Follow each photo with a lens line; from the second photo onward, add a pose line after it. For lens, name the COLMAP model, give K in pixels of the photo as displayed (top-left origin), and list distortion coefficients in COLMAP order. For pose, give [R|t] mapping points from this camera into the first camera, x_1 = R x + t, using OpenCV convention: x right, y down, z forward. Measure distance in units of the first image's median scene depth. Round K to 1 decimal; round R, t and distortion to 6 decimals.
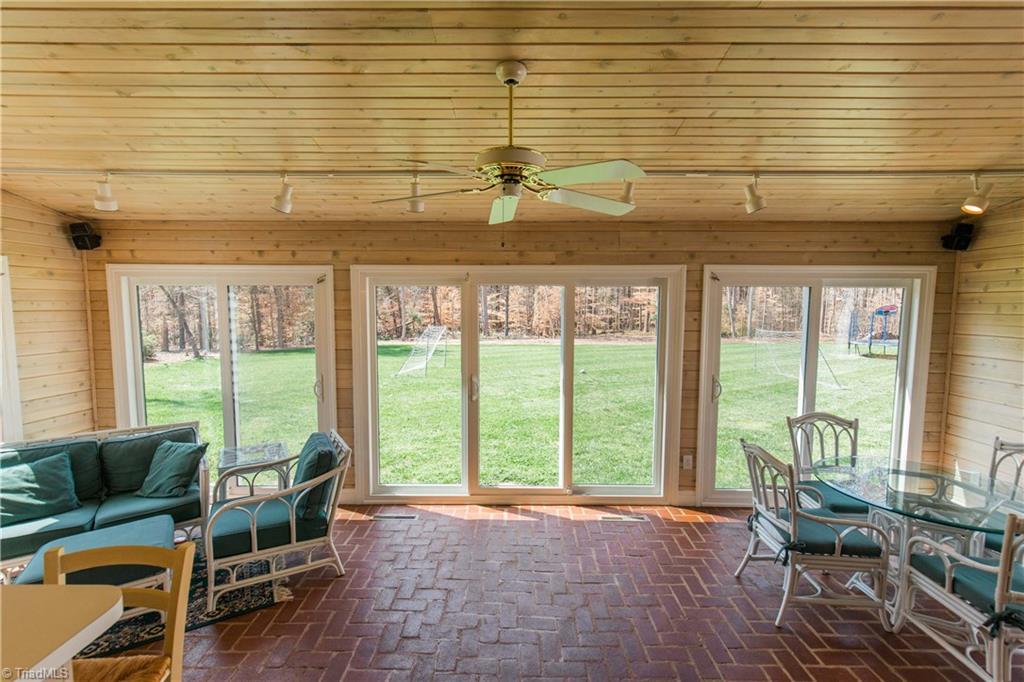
lens RADIAL K [[465.6, 0, 511.1], [0, 465.6, 344.1], [0, 0, 1]] dist [0.004196, -0.000295]
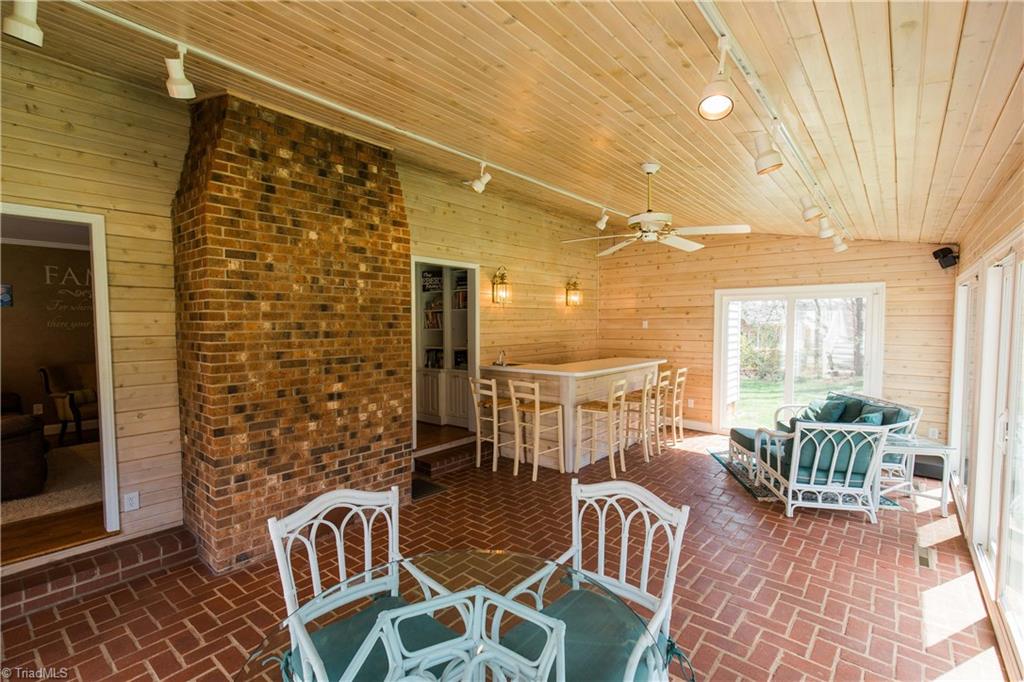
lens RADIAL K [[465.6, 0, 511.8], [0, 465.6, 342.2], [0, 0, 1]] dist [0.004196, -0.000295]
pose [[-0.637018, 0.036444, -0.769987, 0.903104], [-0.060808, 0.993393, 0.097324, -0.054298], [0.768447, 0.108818, -0.630593, 0.956117]]
